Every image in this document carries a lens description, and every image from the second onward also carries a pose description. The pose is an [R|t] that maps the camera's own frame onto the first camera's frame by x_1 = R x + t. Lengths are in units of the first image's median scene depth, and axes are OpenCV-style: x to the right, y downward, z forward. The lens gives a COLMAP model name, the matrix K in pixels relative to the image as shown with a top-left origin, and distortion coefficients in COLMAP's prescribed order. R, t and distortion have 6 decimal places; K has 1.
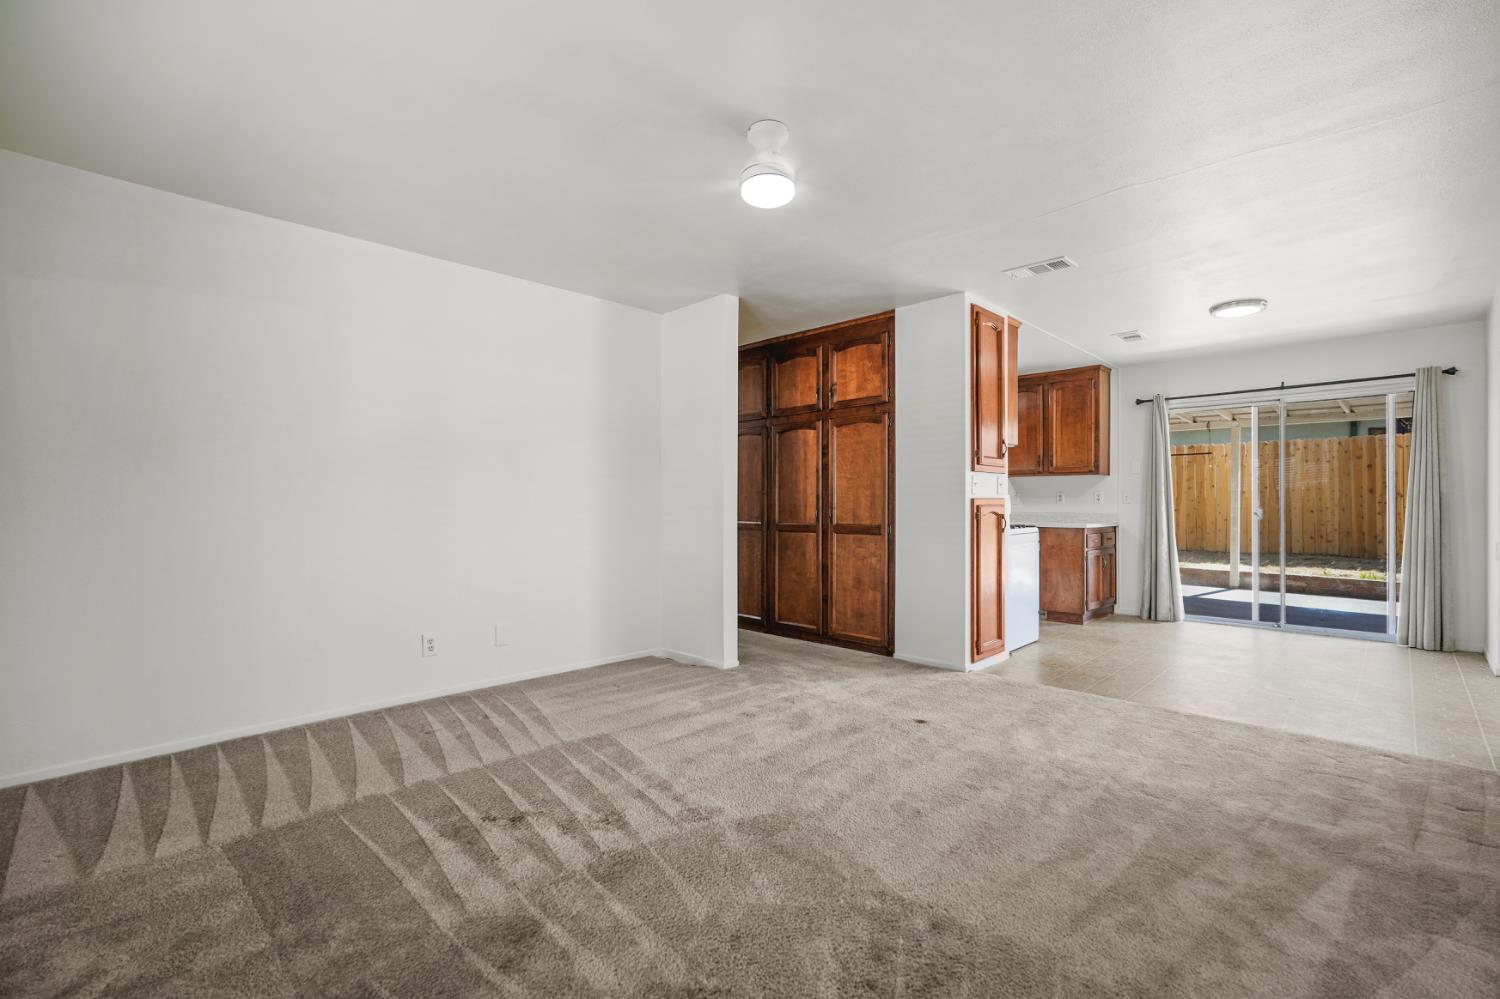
lens RADIAL K [[676.3, 0, 744.7], [0, 676.3, 498.3], [0, 0, 1]] dist [-0.001540, 0.000075]
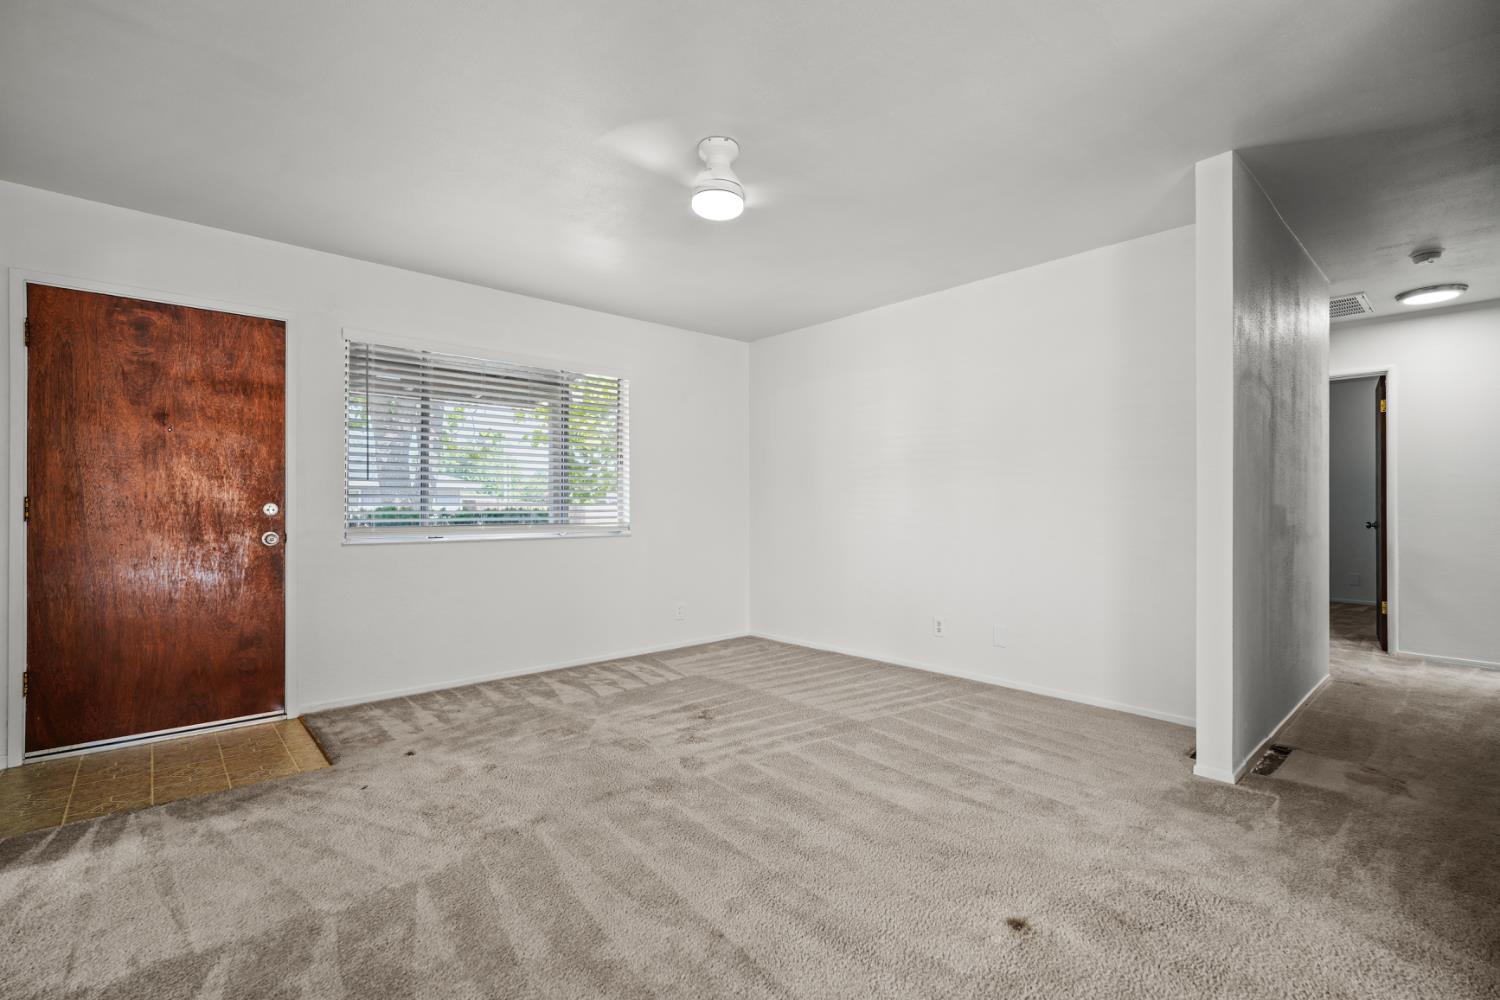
lens RADIAL K [[676.3, 0, 744.5], [0, 676.3, 503.3], [0, 0, 1]] dist [-0.001540, 0.000075]
pose [[-0.058360, -0.000652, -0.998295, 0.993422], [0.006215, 0.999980, -0.001017, 0.005102], [0.998276, -0.006264, -0.058355, 1.025882]]
